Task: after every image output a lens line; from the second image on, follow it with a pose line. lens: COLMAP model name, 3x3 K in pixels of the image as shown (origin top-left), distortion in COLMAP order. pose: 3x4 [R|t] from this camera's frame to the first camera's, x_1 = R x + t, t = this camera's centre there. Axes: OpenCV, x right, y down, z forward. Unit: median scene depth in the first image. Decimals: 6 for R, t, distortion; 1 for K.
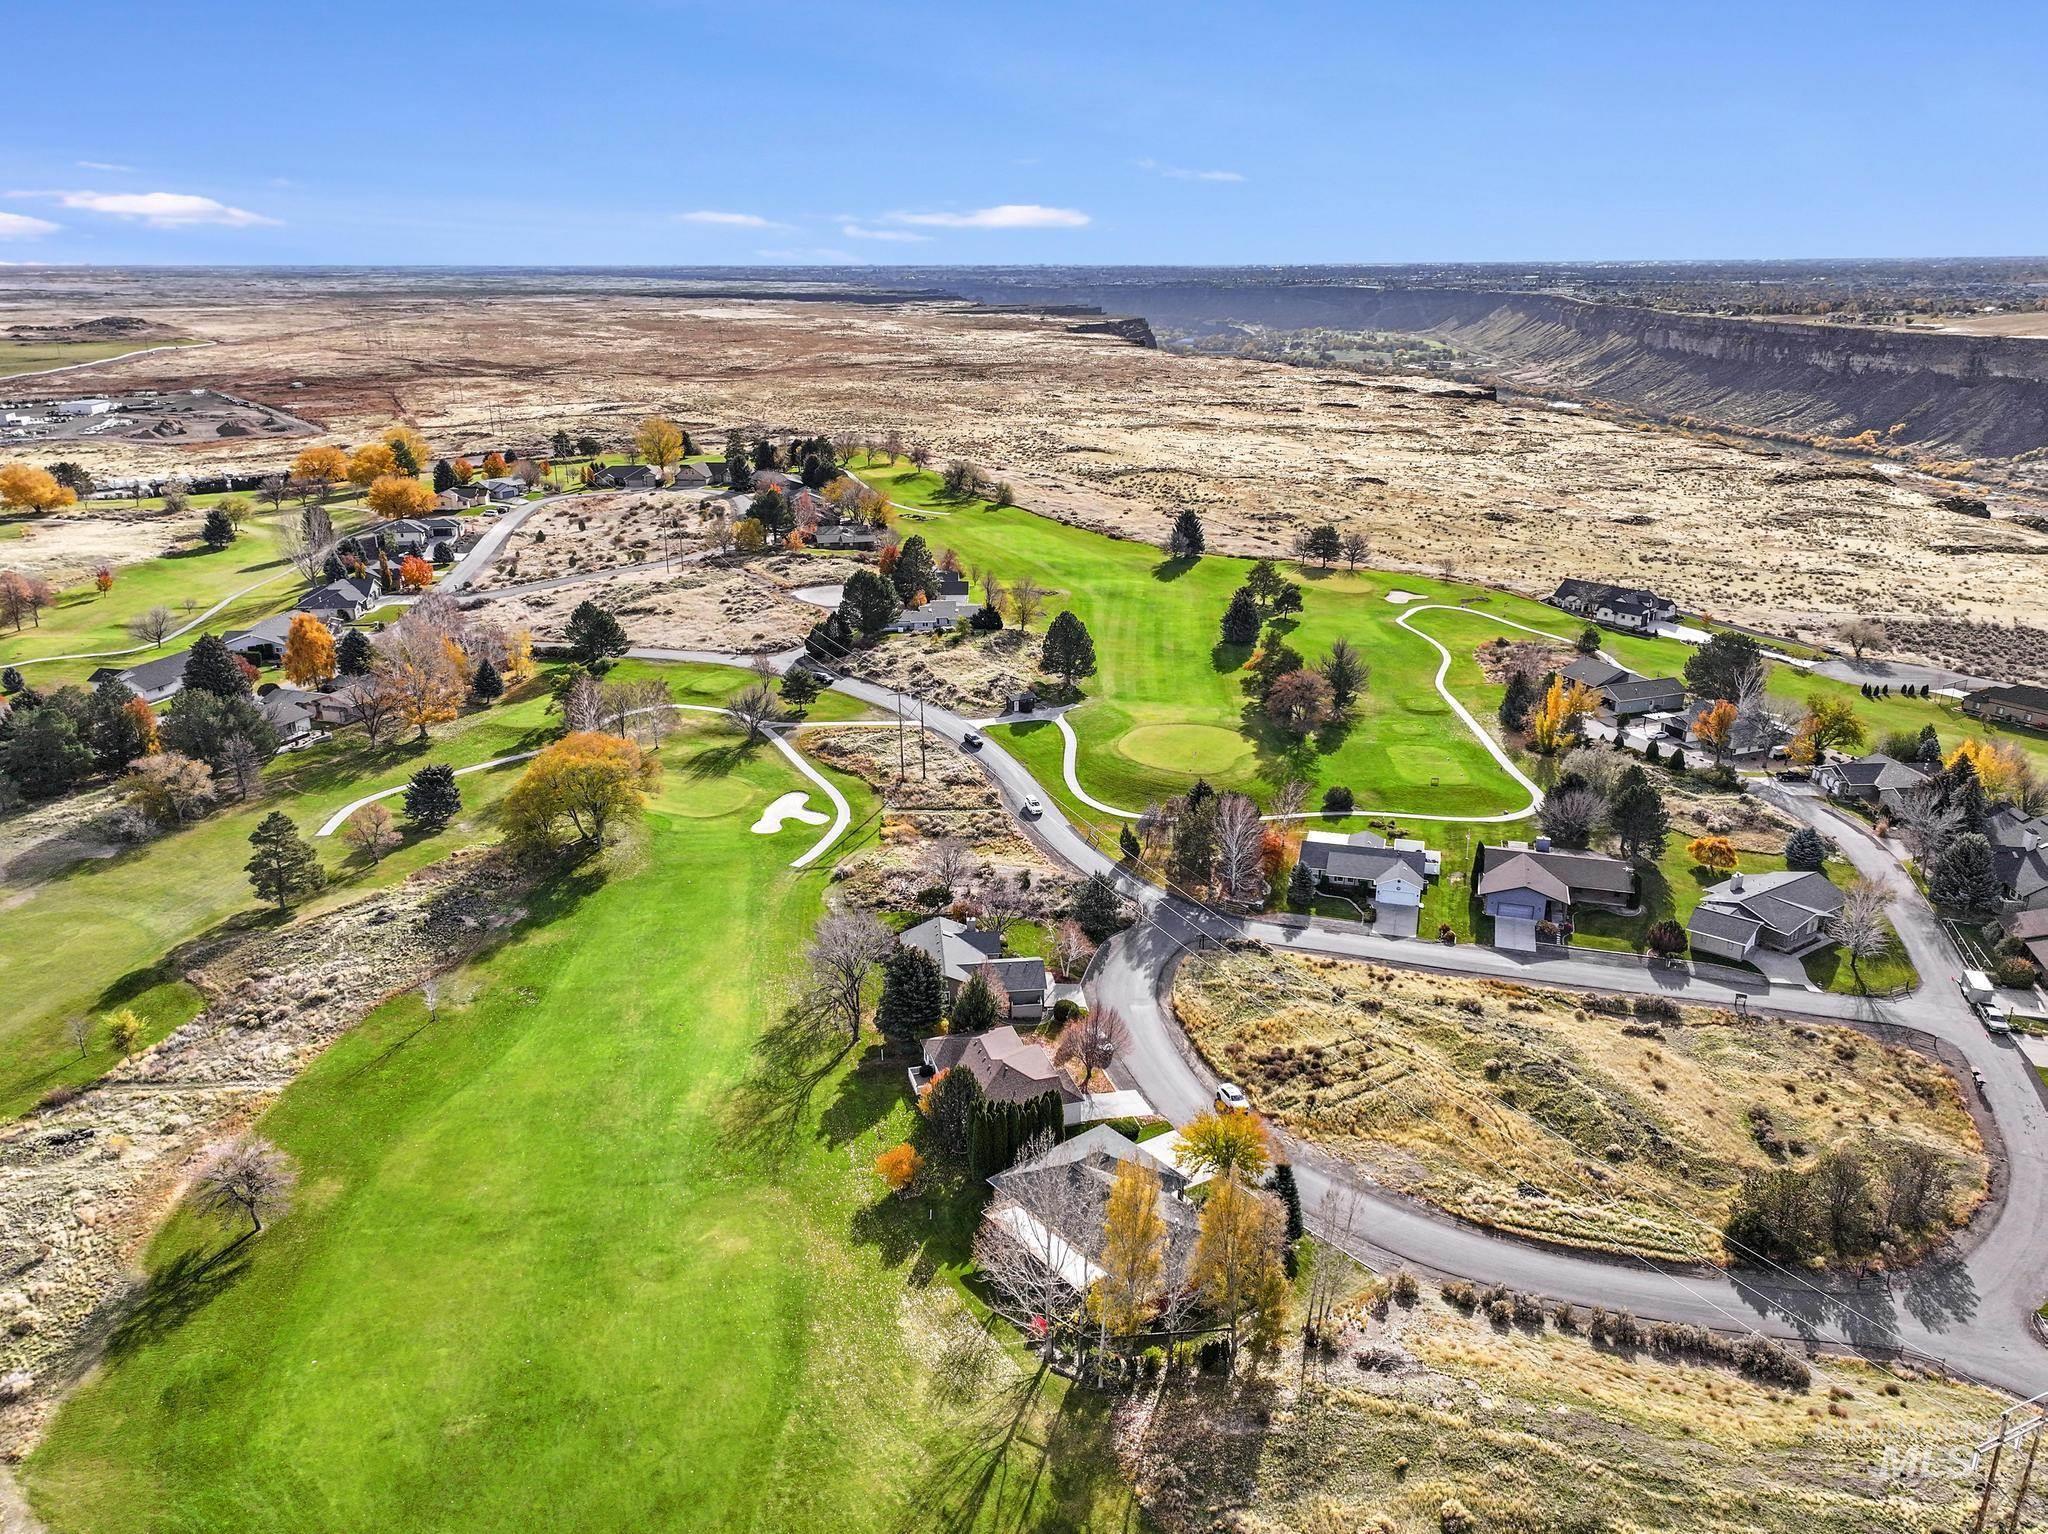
lens RADIAL K [[1431.1, 0, 1032.3], [0, 1431.1, 769.6], [0, 0, 1]] dist [0.006507, 0.005101]
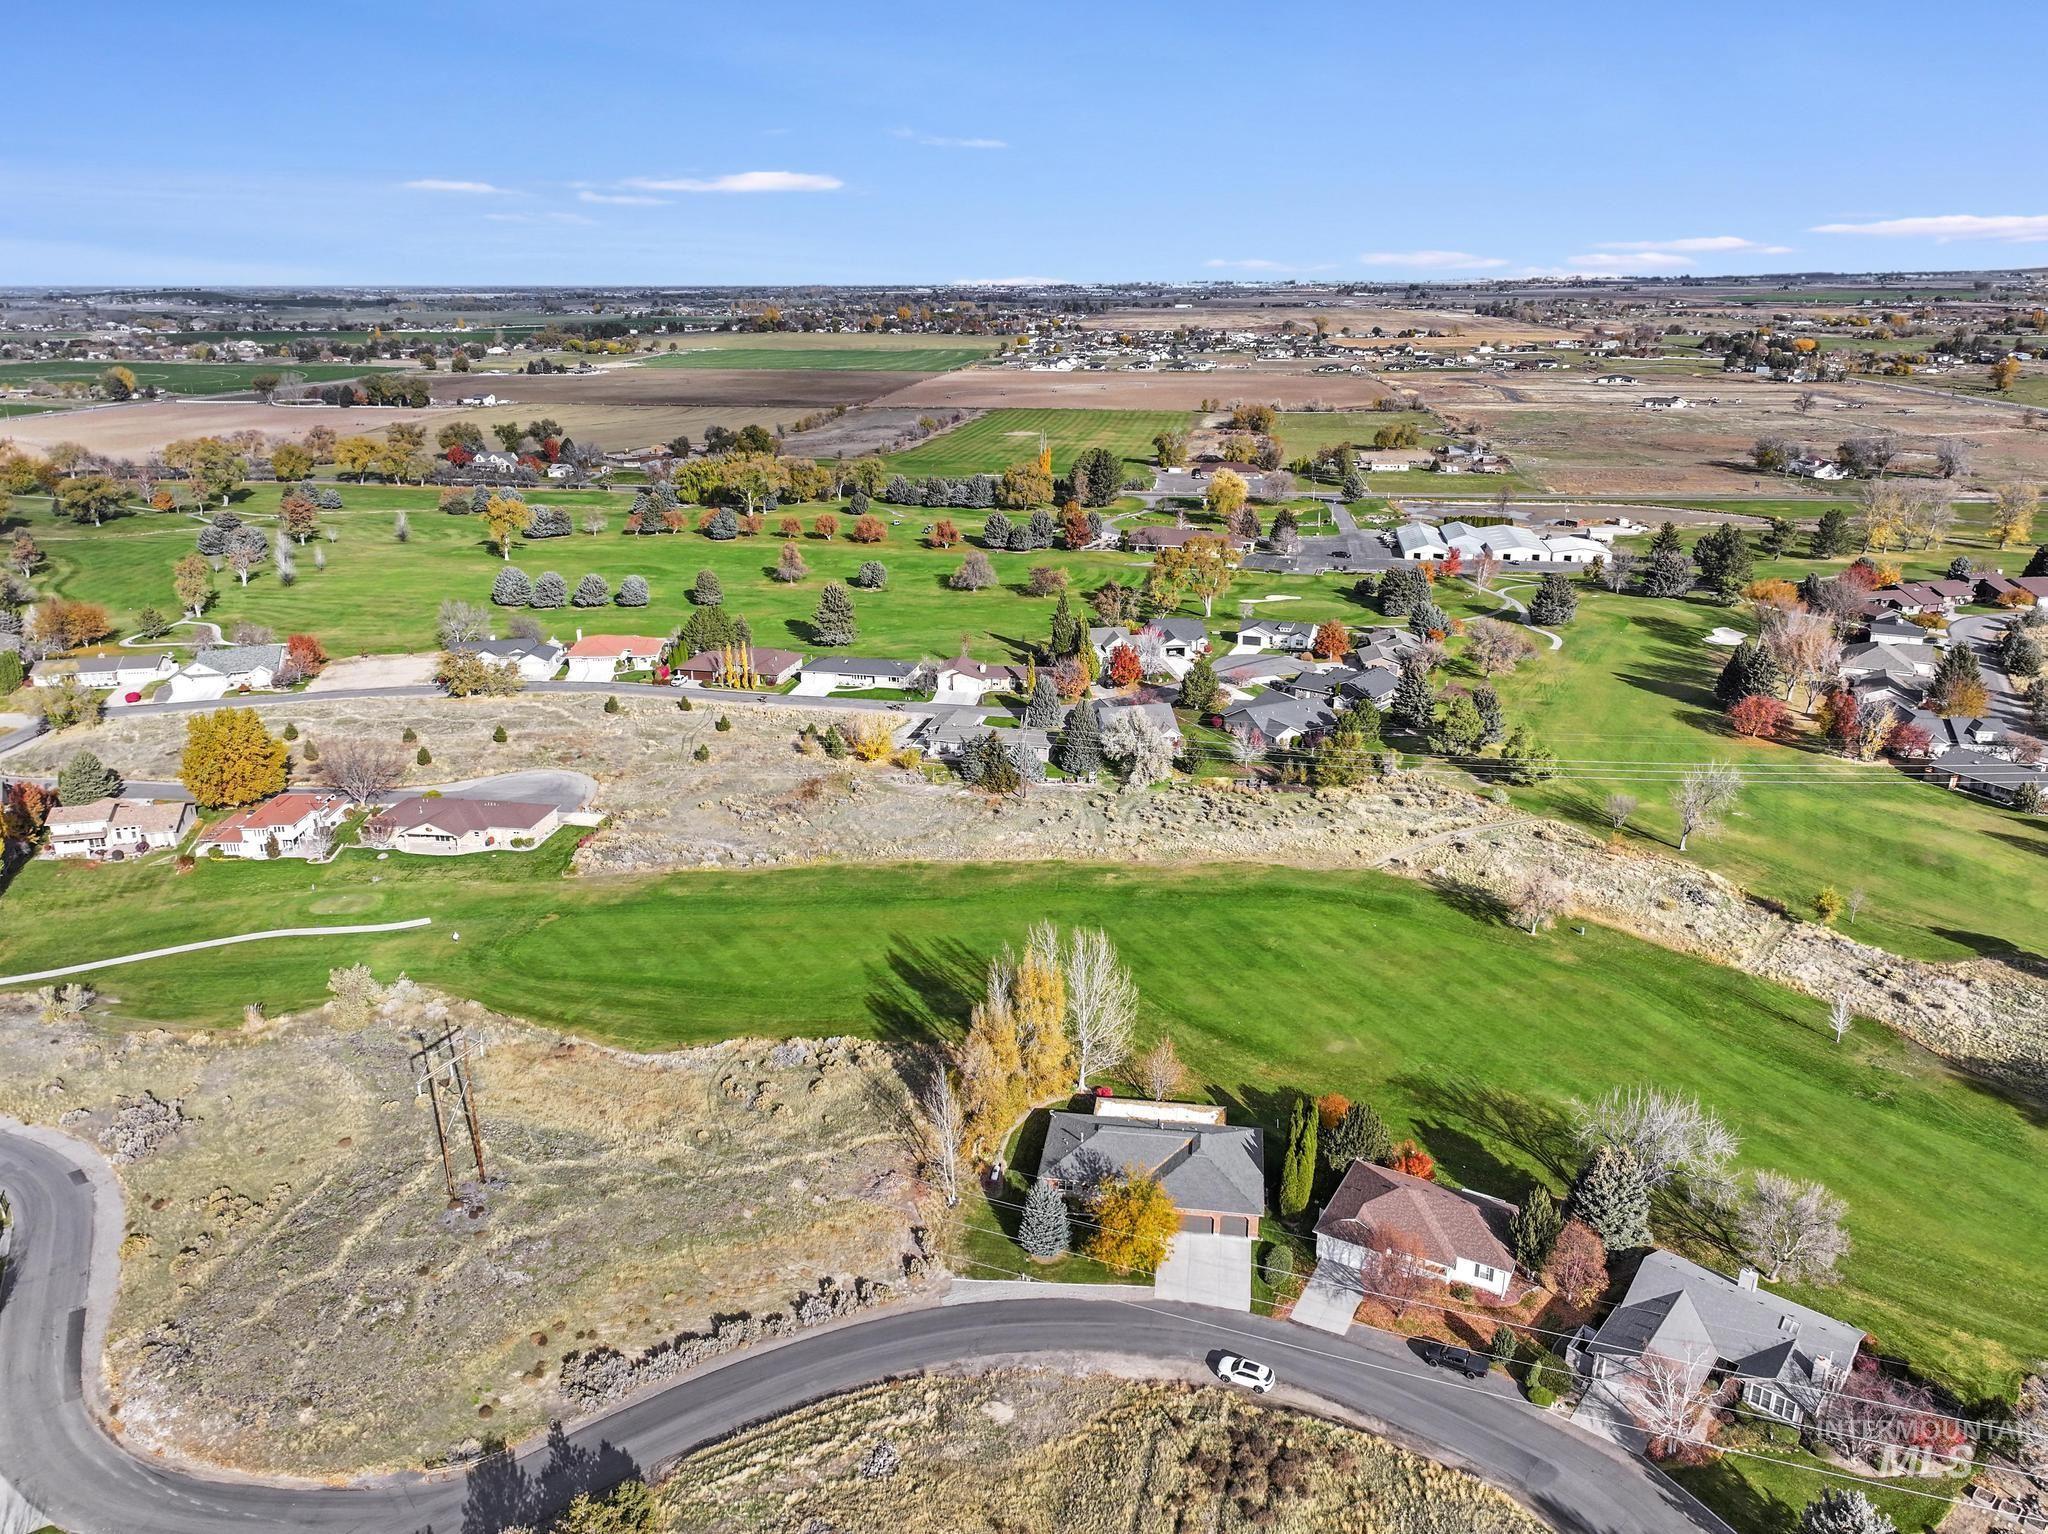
lens RADIAL K [[1431.1, 0, 1032.3], [0, 1431.1, 769.6], [0, 0, 1]] dist [0.006507, 0.005101]
pose [[-0.729200, 0.222075, -0.647263, 0.541797], [-0.223755, 0.816501, 0.532221, -0.351278], [0.646684, 0.532925, -0.545702, 0.971521]]
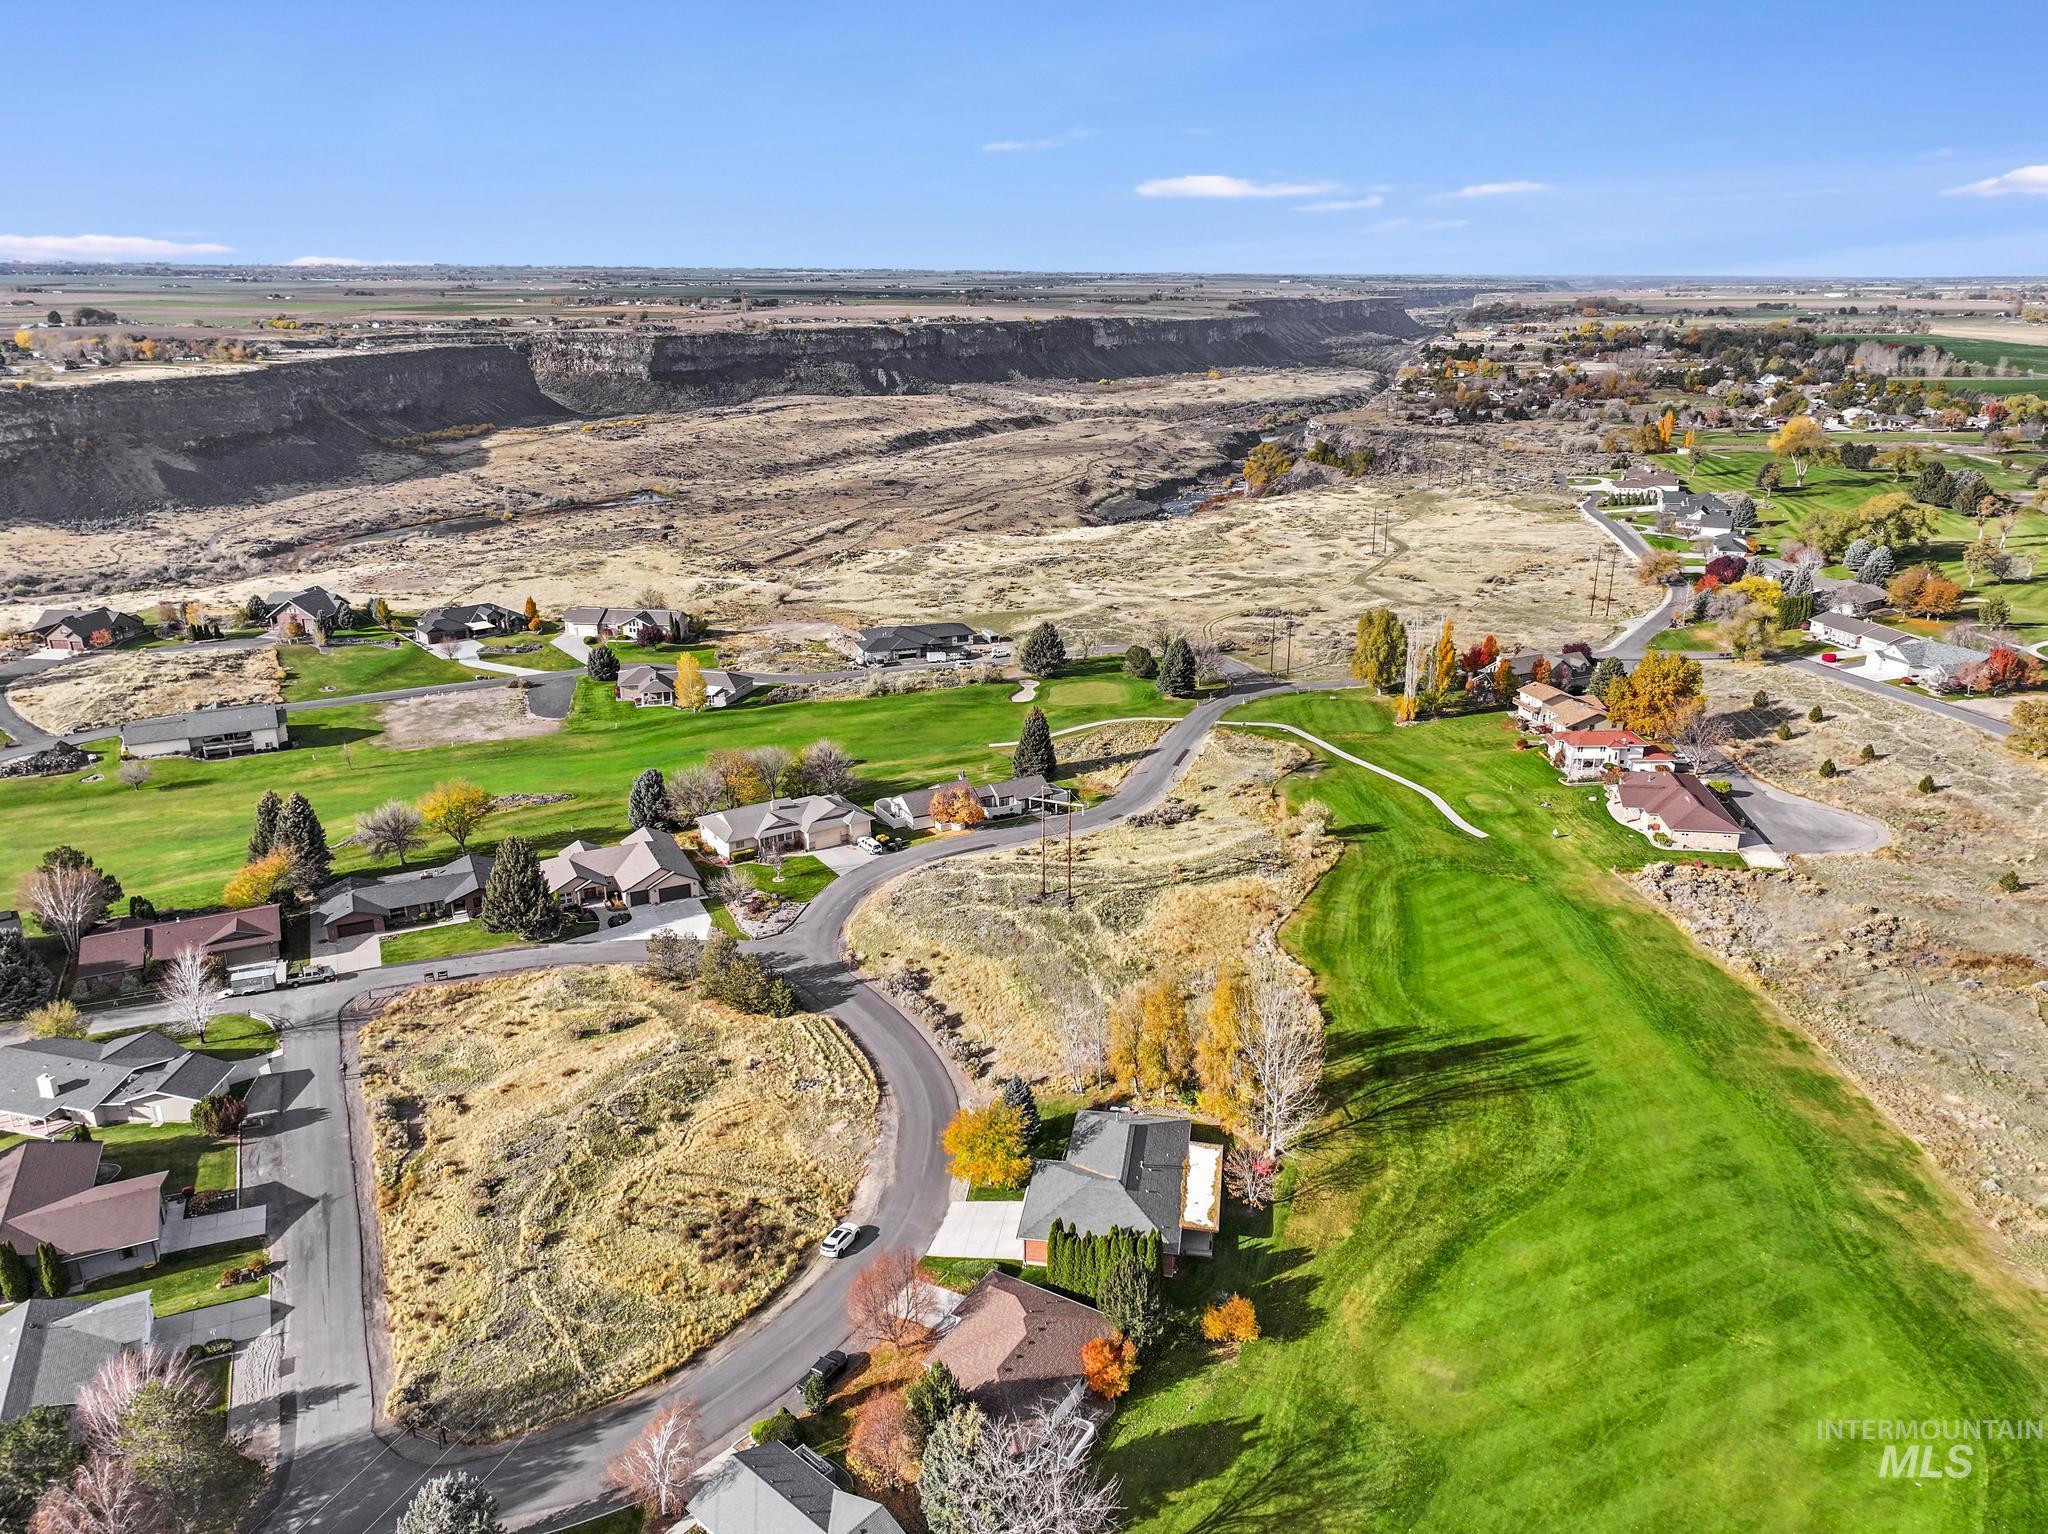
lens RADIAL K [[1431.1, 0, 1032.3], [0, 1431.1, 769.6], [0, 0, 1]] dist [0.006507, 0.005101]
pose [[-0.672933, -0.237743, 0.700456, -0.404572], [0.248587, 0.819183, 0.516860, -0.359017], [-0.696682, 0.521937, -0.492155, 0.993103]]
